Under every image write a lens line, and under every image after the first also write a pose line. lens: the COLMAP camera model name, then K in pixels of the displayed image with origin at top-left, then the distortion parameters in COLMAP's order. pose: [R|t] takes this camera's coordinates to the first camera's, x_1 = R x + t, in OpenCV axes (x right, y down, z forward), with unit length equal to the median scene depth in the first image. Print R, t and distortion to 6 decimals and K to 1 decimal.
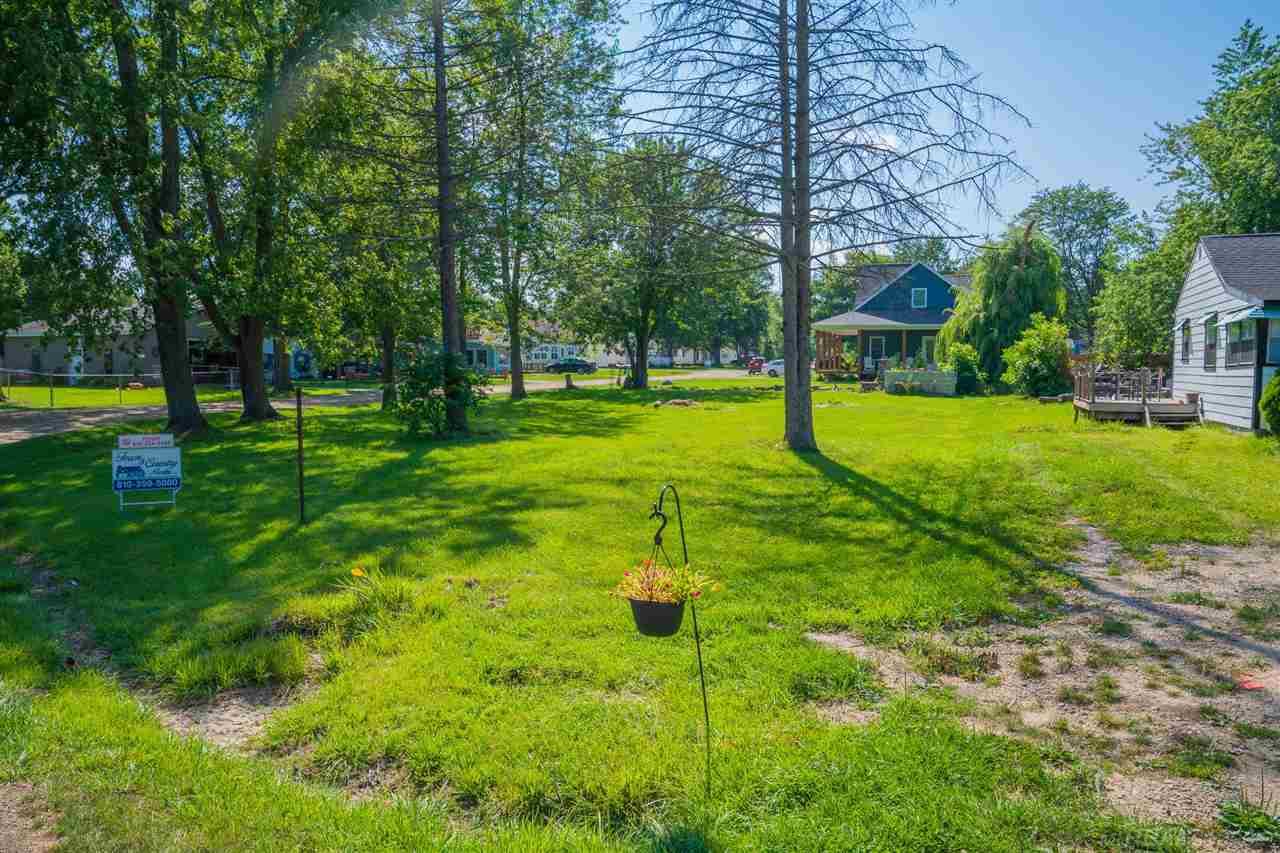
lens RADIAL K [[884.1, 0, 640.3], [0, 884.1, 425.6], [0, 0, 1]] dist [-0.119315, 0.083568]
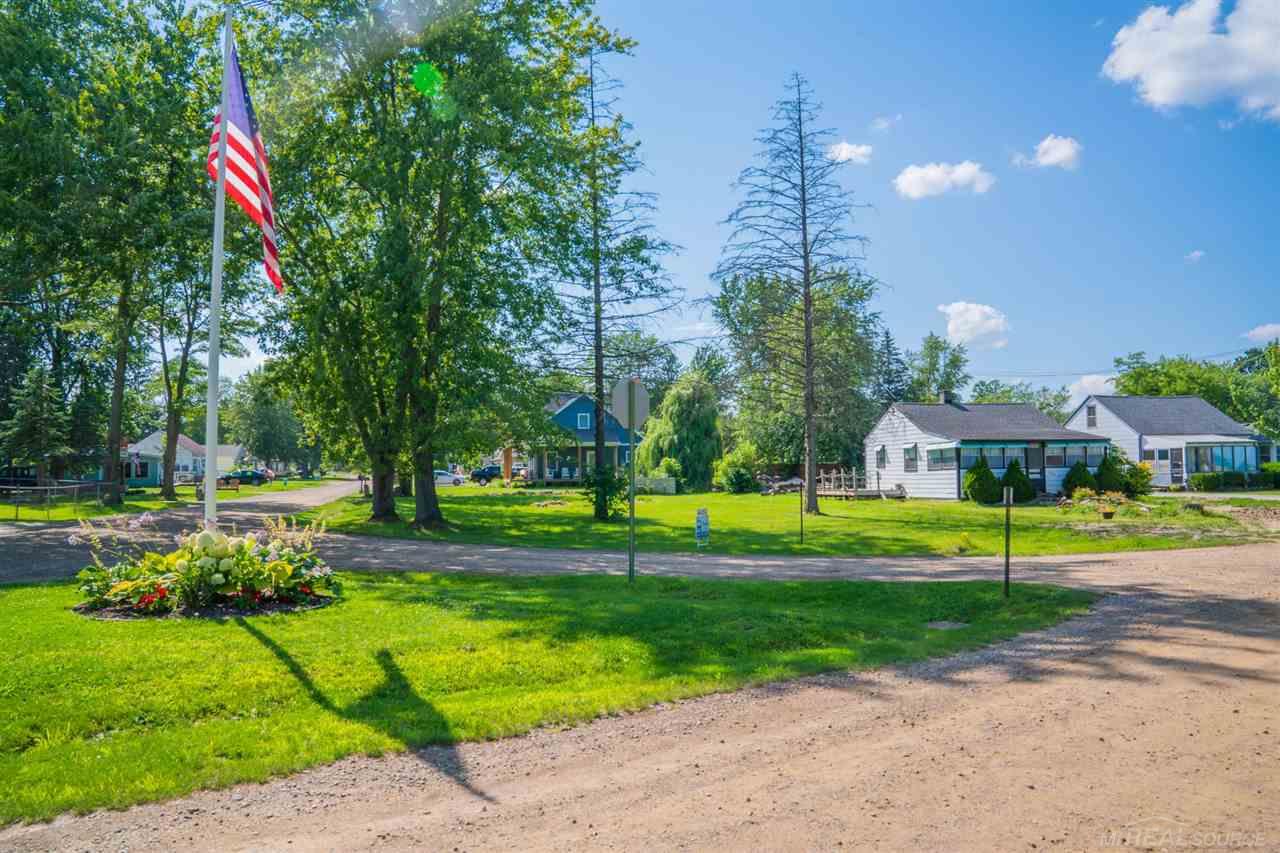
lens RADIAL K [[884.1, 0, 642.4], [0, 884.1, 428.3], [0, 0, 1]] dist [-0.119315, 0.083568]
pose [[0.826594, 0.016794, 0.562548, -0.931365], [0.052084, 0.992982, -0.106176, 0.016727], [-0.560384, 0.117064, 0.819918, -0.307393]]
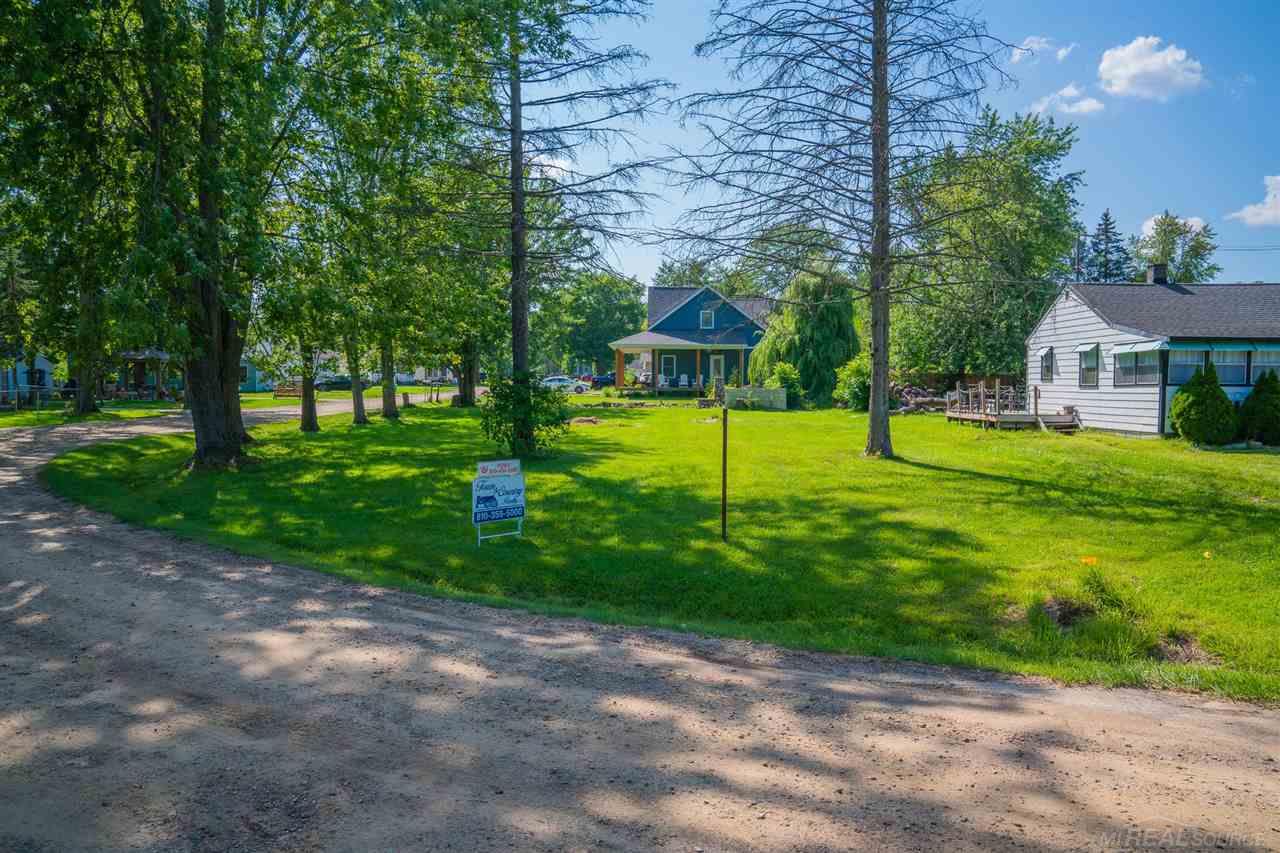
lens RADIAL K [[884.1, 0, 641.6], [0, 884.1, 421.9], [0, 0, 1]] dist [-0.119315, 0.083568]
pose [[0.935937, -0.015138, 0.351843, -0.391071], [0.022951, 0.999574, -0.018045, -0.005844], [-0.351420, 0.024964, 0.935885, 0.025177]]
